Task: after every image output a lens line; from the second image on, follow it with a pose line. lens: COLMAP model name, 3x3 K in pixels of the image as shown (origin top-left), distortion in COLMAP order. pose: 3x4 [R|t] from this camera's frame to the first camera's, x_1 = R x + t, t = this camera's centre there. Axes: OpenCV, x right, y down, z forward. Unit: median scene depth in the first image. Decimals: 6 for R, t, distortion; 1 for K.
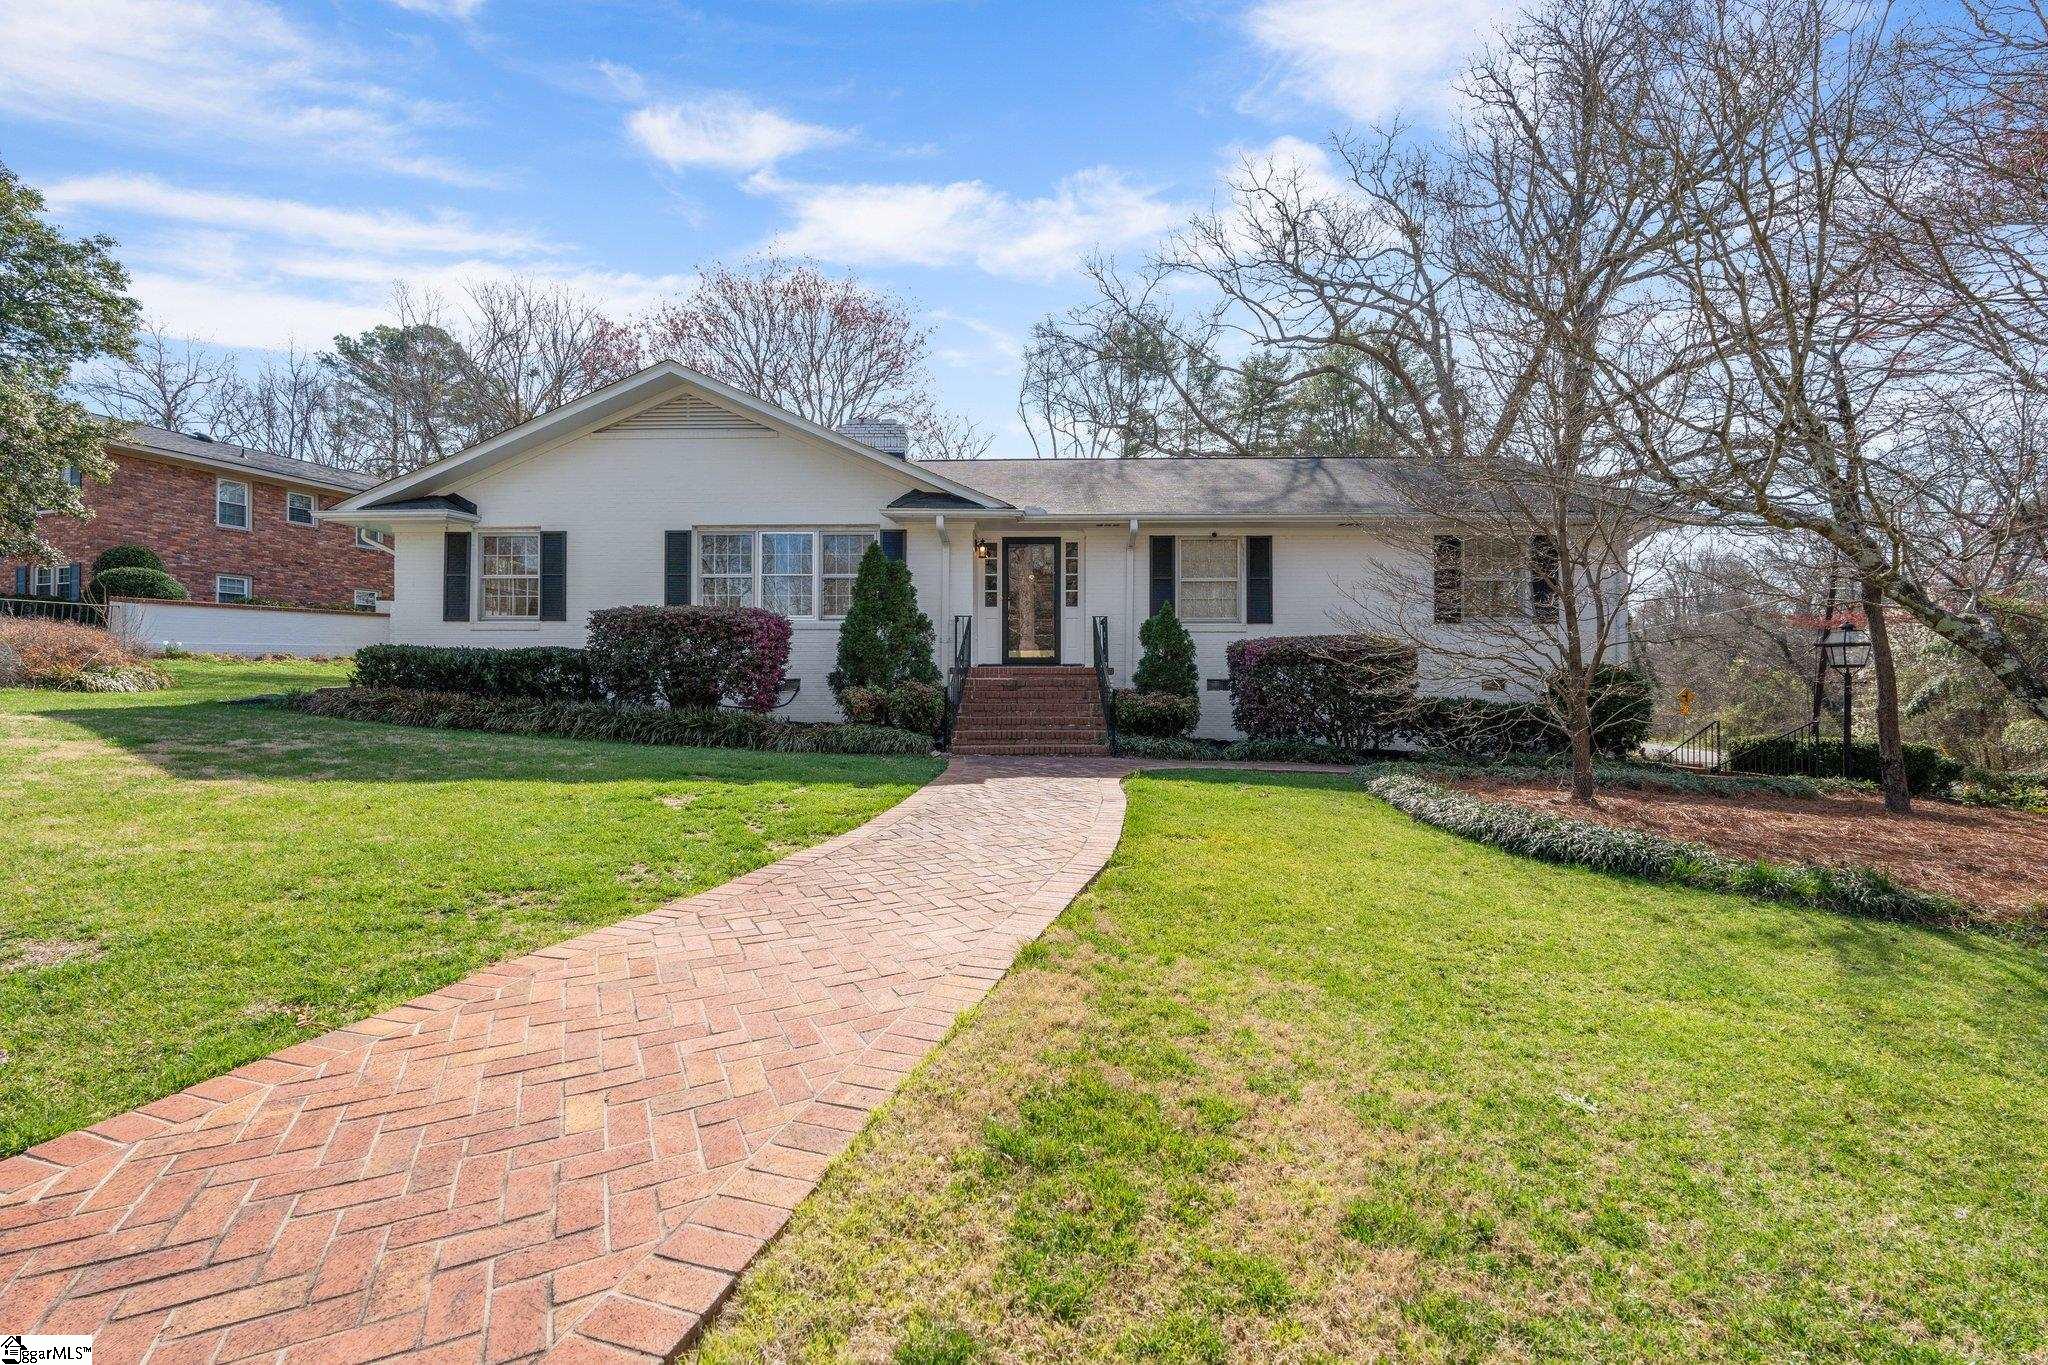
lens RADIAL K [[889.2, 0, 1025.9], [0, 889.2, 685.4], [0, 0, 1]] dist [0.000708, -0.000948]
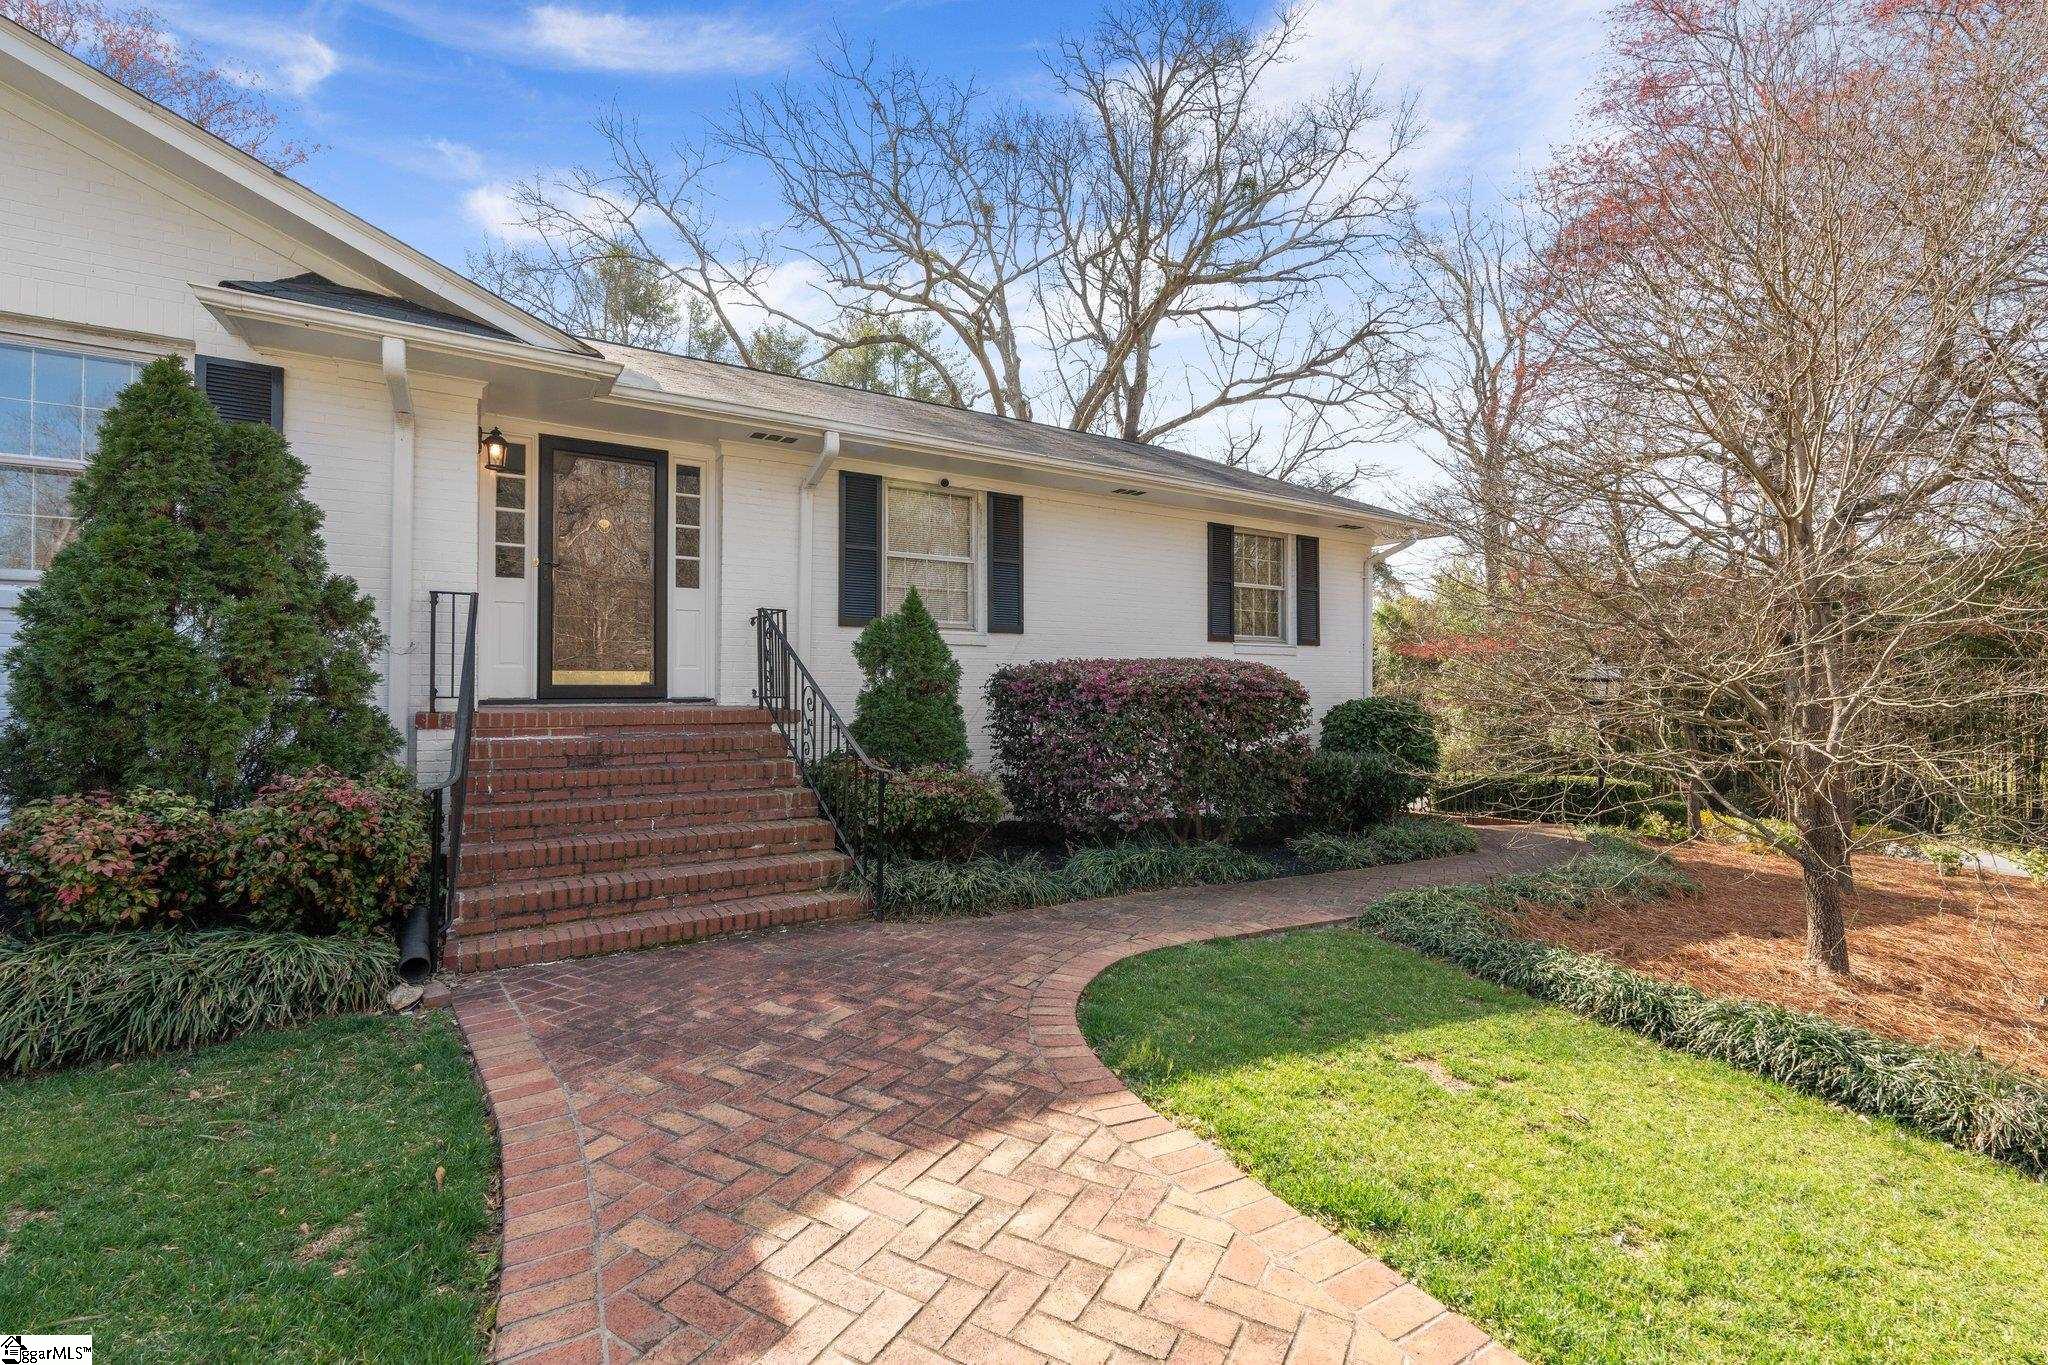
lens RADIAL K [[889.2, 0, 1021.2], [0, 889.2, 674.8], [0, 0, 1]] dist [0.000708, -0.000948]
pose [[0.835913, 0.008344, 0.548799, -0.073200], [0.000631, 0.999869, -0.016163, -0.030122], [-0.548862, 0.013857, 0.835798, 0.472331]]
